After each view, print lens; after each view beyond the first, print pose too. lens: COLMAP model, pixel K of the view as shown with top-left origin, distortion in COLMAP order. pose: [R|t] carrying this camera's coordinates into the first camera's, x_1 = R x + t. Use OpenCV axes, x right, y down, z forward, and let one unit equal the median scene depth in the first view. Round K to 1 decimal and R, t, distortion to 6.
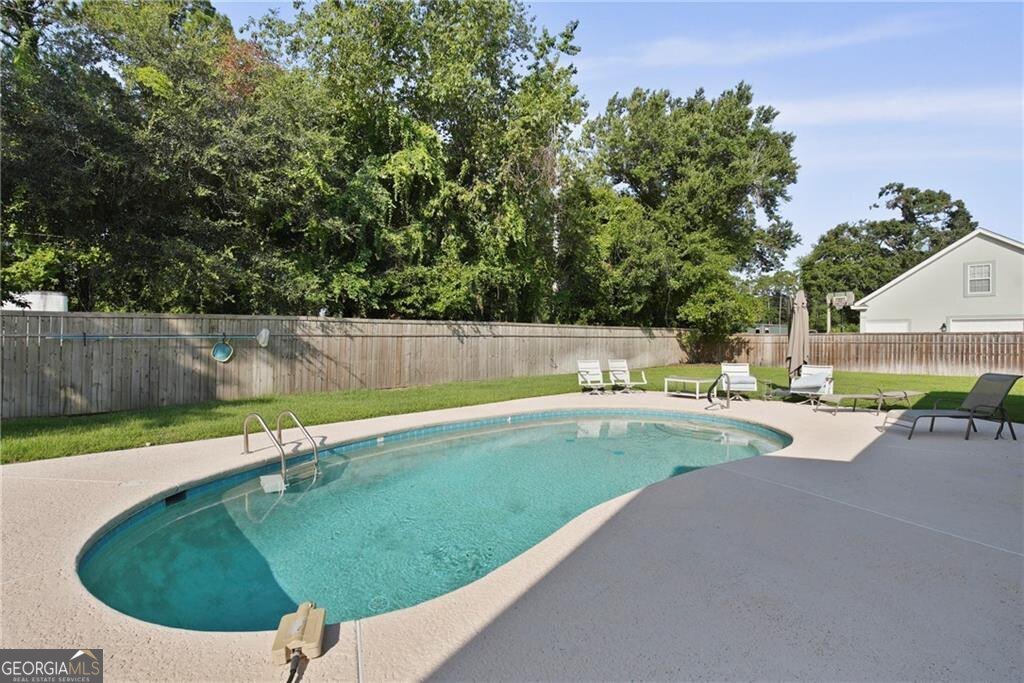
lens RADIAL K [[483.1, 0, 506.7], [0, 483.1, 343.9], [0, 0, 1]] dist [-0.031753, -0.000310]
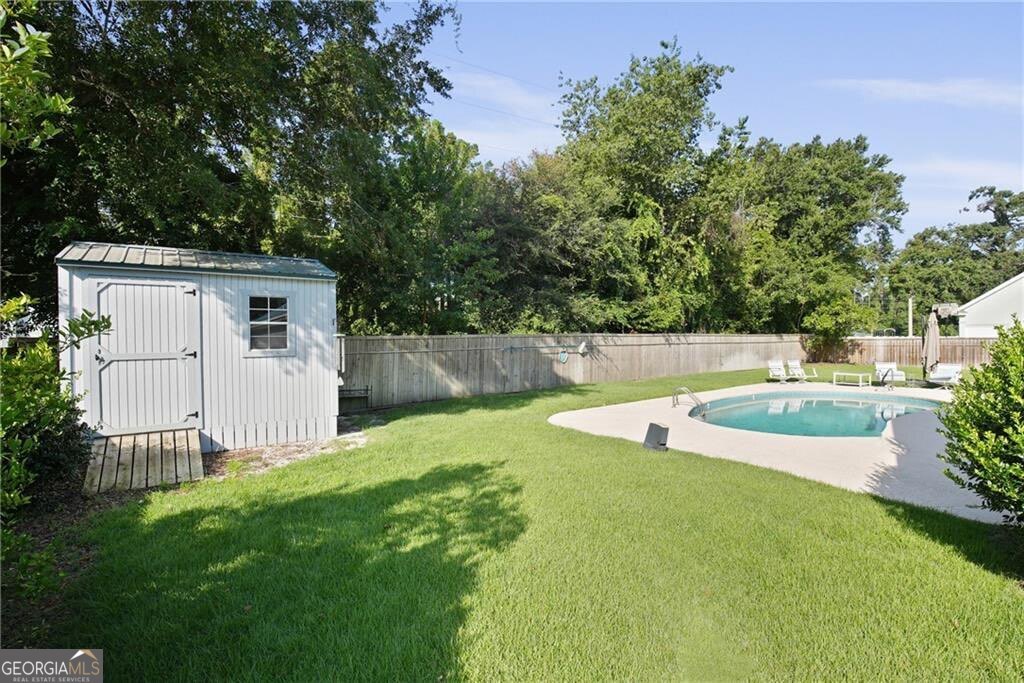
lens RADIAL K [[477.4, 0, 502.8], [0, 477.4, 344.0], [0, 0, 1]] dist [-0.026054, 0.001332]
pose [[0.993855, -0.006089, -0.110519, -0.294696], [0.006145, 0.999981, 0.000166, -0.013075], [0.110516, -0.000844, 0.993874, -0.312815]]
